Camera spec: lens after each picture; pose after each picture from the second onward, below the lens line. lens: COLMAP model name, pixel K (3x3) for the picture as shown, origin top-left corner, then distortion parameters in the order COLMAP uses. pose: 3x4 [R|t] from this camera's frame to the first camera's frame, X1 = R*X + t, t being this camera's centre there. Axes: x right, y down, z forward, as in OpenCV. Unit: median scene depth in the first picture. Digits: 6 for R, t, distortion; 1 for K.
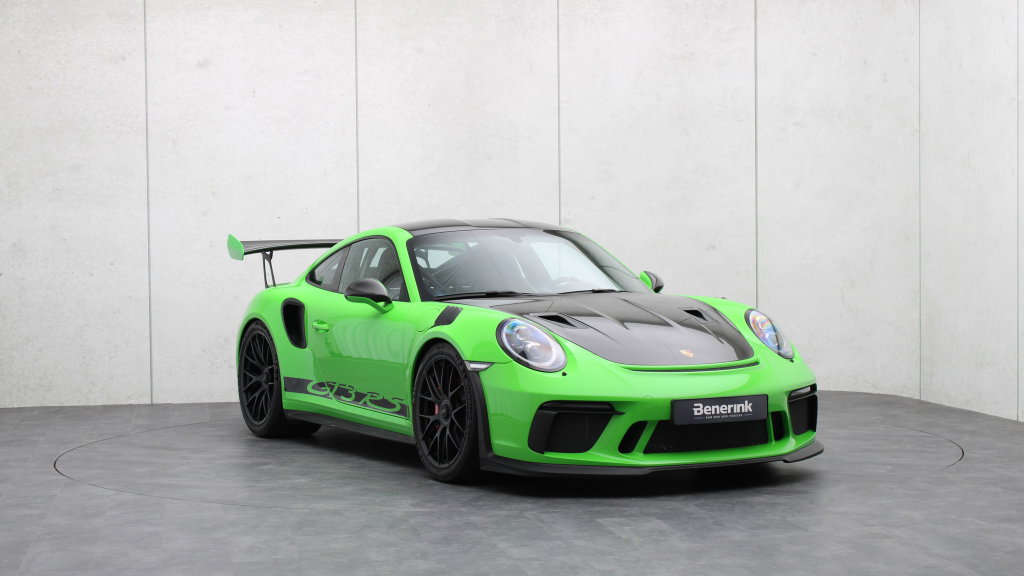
lens RADIAL K [[1732.1, 0, 512.0], [0, 1732.1, 288.0], [0, 0, 1]] dist [-0.039842, 0.010859]
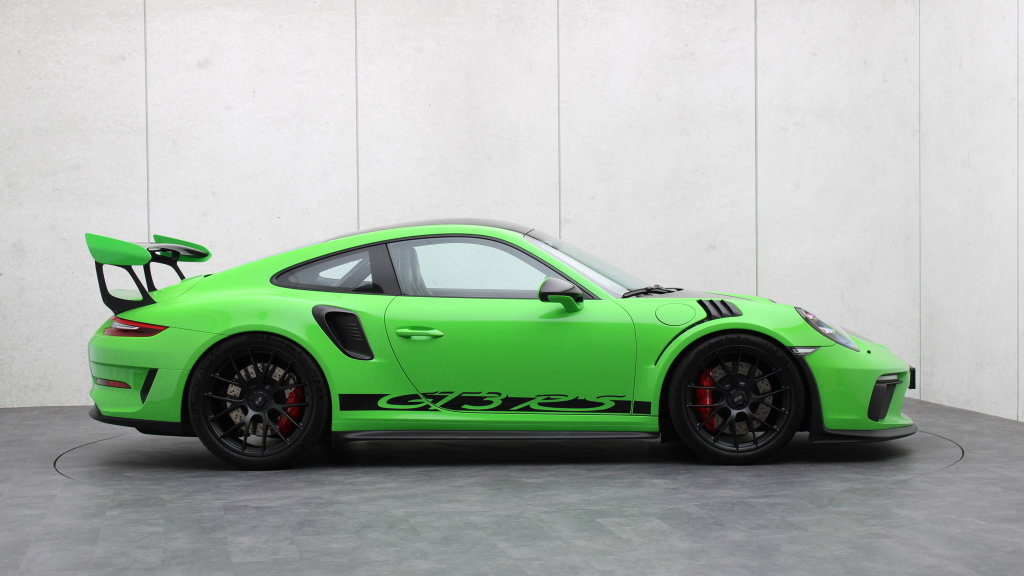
lens RADIAL K [[1732.1, 0, 512.0], [0, 1732.1, 288.0], [0, 0, 1]] dist [-0.039842, 0.010859]
pose [[0.511894, -0.020604, 0.858802, -0.889885], [0.028543, 0.999568, 0.006968, -0.006453], [-0.858574, 0.020946, 0.512261, 0.503528]]
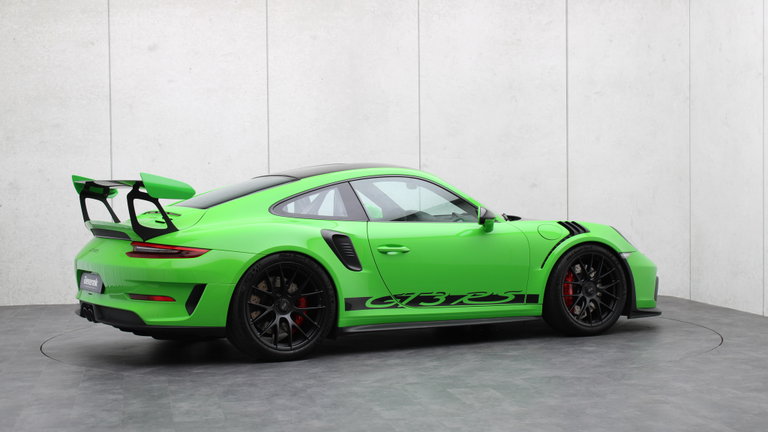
lens RADIAL K [[1299.1, 0, 384.0], [0, 1299.1, 216.0], [0, 0, 1]] dist [-0.039842, 0.010859]
pose [[0.003984, -0.012529, 0.999914, -1.037264], [0.036286, 0.999265, 0.012376, -0.012488], [-0.999333, 0.036234, 0.004436, 1.027740]]
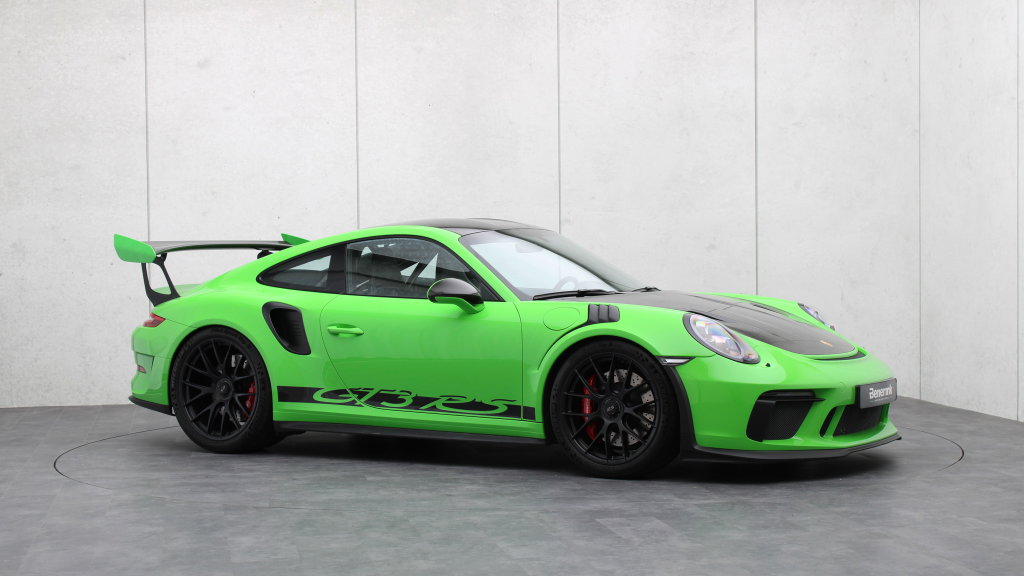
lens RADIAL K [[1732.1, 0, 512.0], [0, 1732.1, 288.0], [0, 0, 1]] dist [-0.039842, 0.010859]
pose [[0.865475, -0.009732, 0.500858, -0.518679], [0.013114, 0.999909, -0.003231, 0.003372], [-0.500781, 0.009364, 0.865524, 0.137267]]
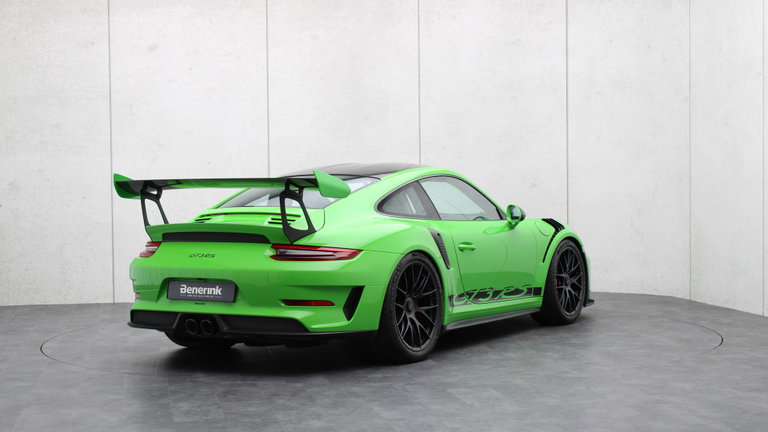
lens RADIAL K [[1299.1, 0, 384.0], [0, 1299.1, 216.0], [0, 0, 1]] dist [-0.039842, 0.010859]
pose [[-0.494050, -0.005447, 0.869416, -0.905012], [0.038056, 0.998887, 0.027884, -0.028385], [-0.868600, 0.046862, -0.493293, 1.543926]]
